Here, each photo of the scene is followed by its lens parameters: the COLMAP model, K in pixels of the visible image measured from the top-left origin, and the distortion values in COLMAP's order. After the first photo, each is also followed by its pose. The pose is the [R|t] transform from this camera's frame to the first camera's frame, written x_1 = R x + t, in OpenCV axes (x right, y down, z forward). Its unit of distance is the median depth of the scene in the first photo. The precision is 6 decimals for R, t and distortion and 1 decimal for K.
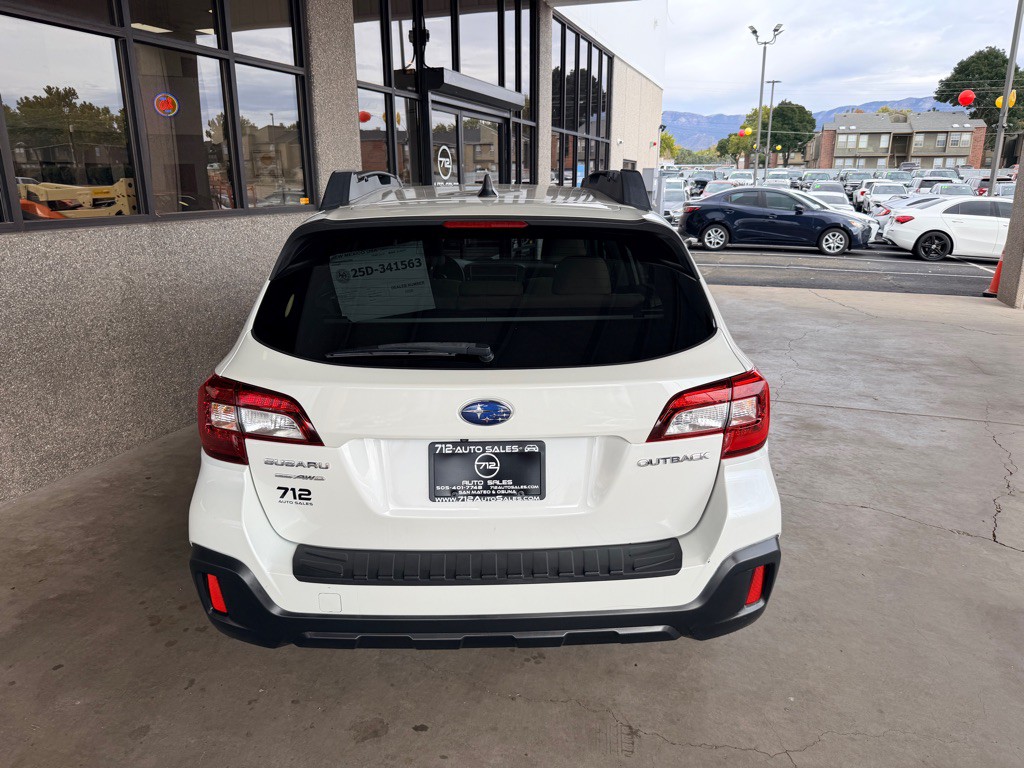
lens RADIAL K [[727.5, 0, 526.3], [0, 727.5, 384.5], [0, 0, 1]] dist [0.017647, -0.026027]
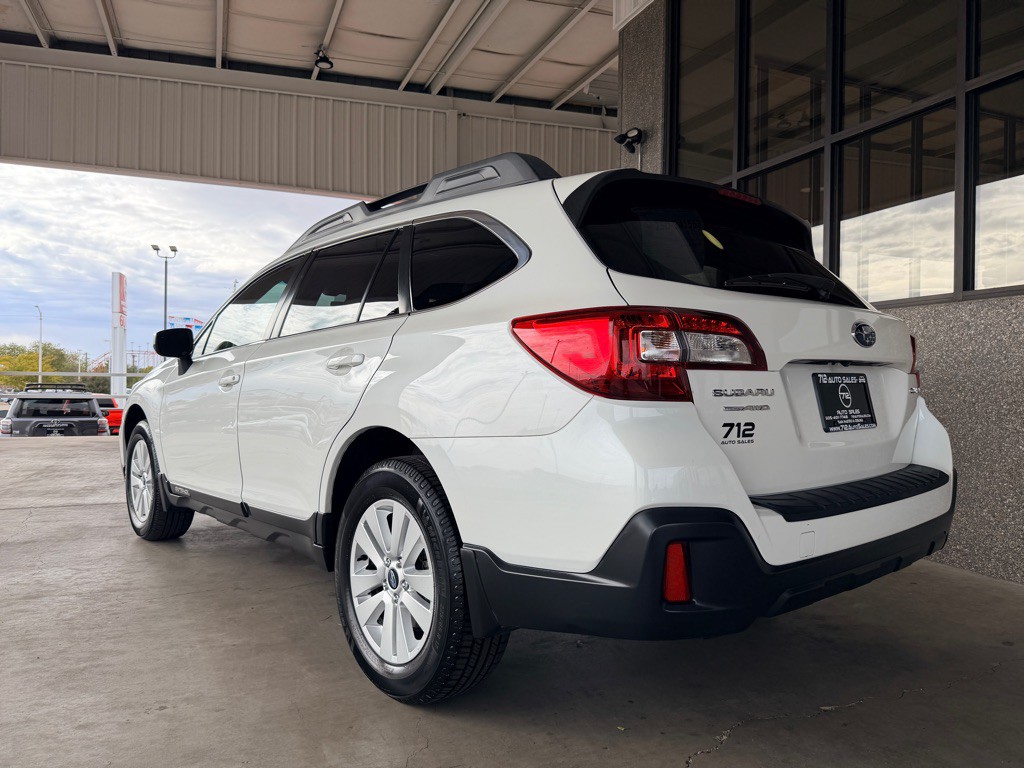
lens RADIAL K [[728.1, 0, 515.7], [0, 728.1, 384.7], [0, 0, 1]] dist [0.008108, -0.017517]
pose [[0.787506, -0.002645, 0.616301, -0.524918], [0.159630, 0.966741, -0.199825, 0.112759], [-0.595275, 0.255743, 0.761737, 0.237646]]
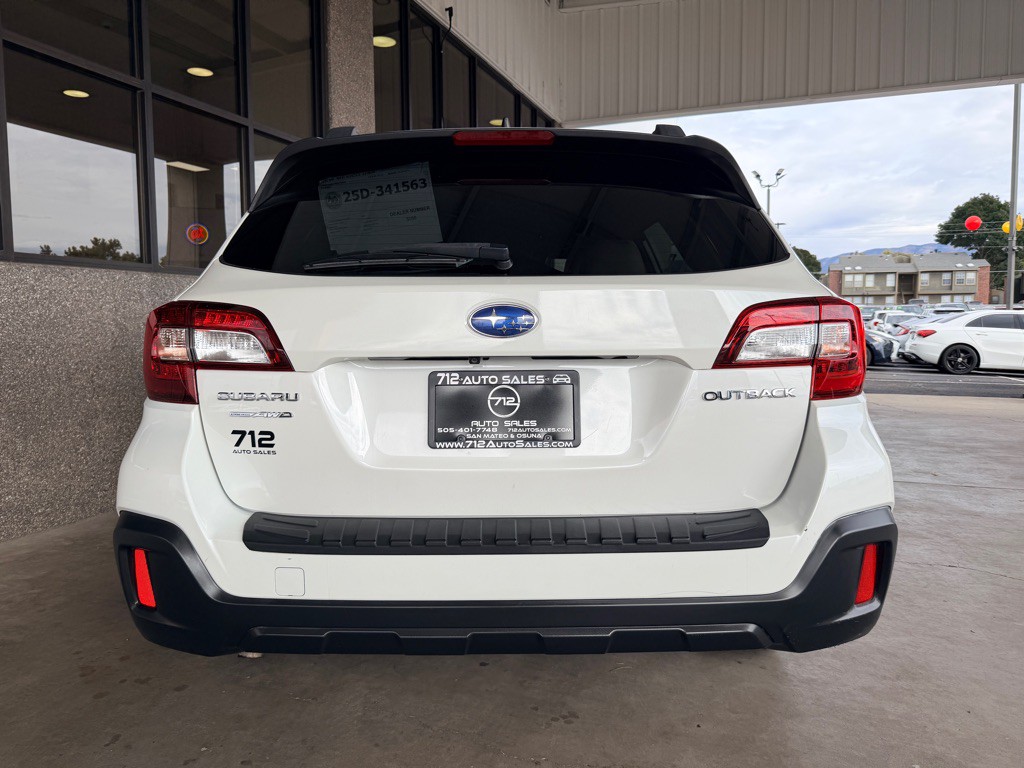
lens RADIAL K [[727.5, 0, 521.7], [0, 727.5, 383.0], [0, 0, 1]] dist [0.017647, -0.026027]
pose [[0.999600, -0.004978, -0.027831, -0.006777], [-0.000439, 0.981525, -0.191334, 0.117754], [0.028269, 0.191269, 0.981130, 0.119935]]
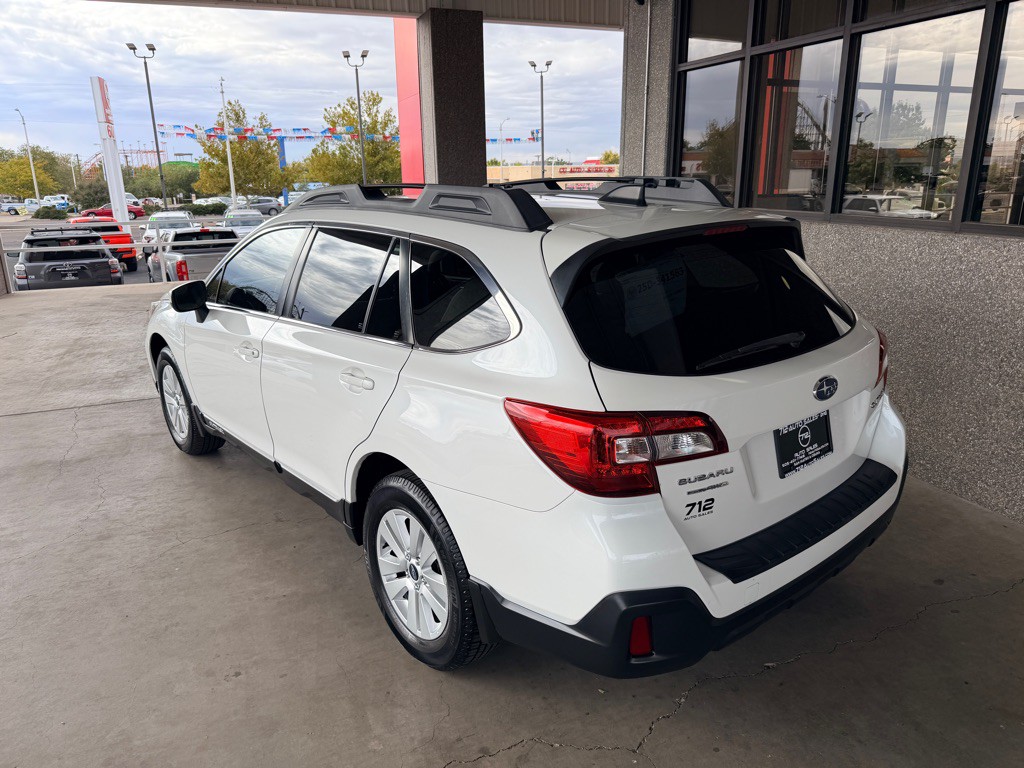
lens RADIAL K [[728.1, 0, 514.9], [0, 728.1, 391.2], [0, 0, 1]] dist [0.008108, -0.017517]
pose [[0.795307, -0.195572, 0.573793, -0.531610], [0.181298, 0.979943, 0.082716, -0.068965], [-0.578461, 0.038243, 0.814813, 0.154269]]
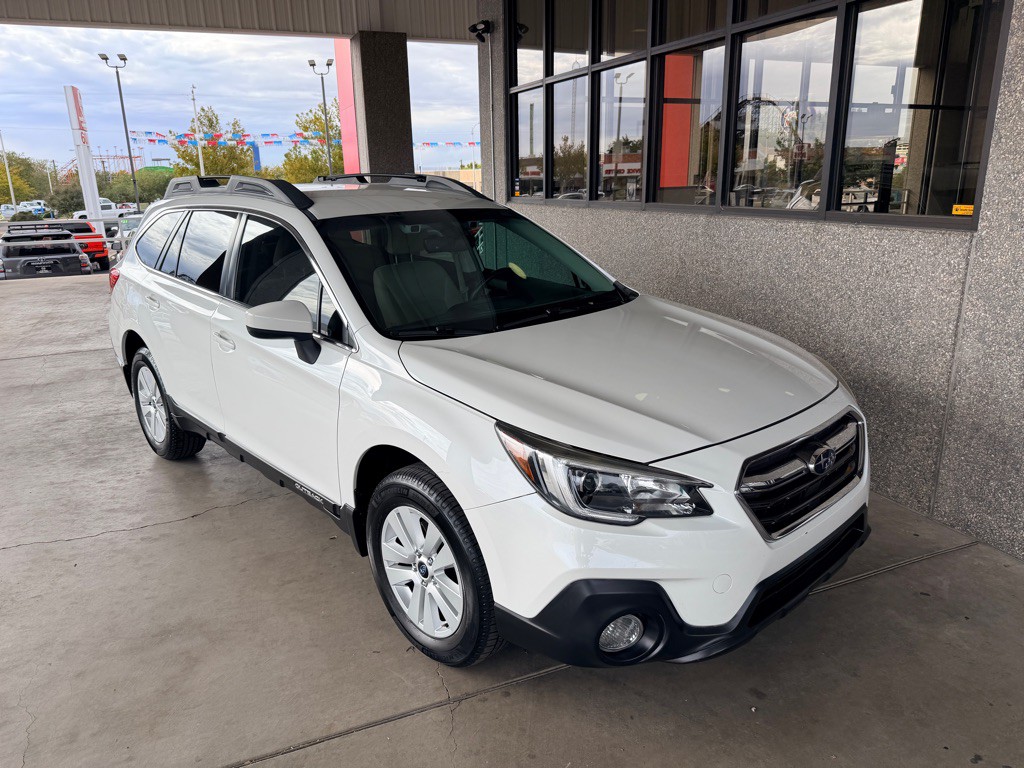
lens RADIAL K [[728.1, 0, 516.1], [0, 728.1, 386.9], [0, 0, 1]] dist [0.008108, -0.017517]
pose [[0.779457, -0.202010, 0.592991, -0.582912], [0.193675, 0.977915, 0.078562, 0.089836], [-0.595766, 0.053612, 0.801367, -0.377043]]
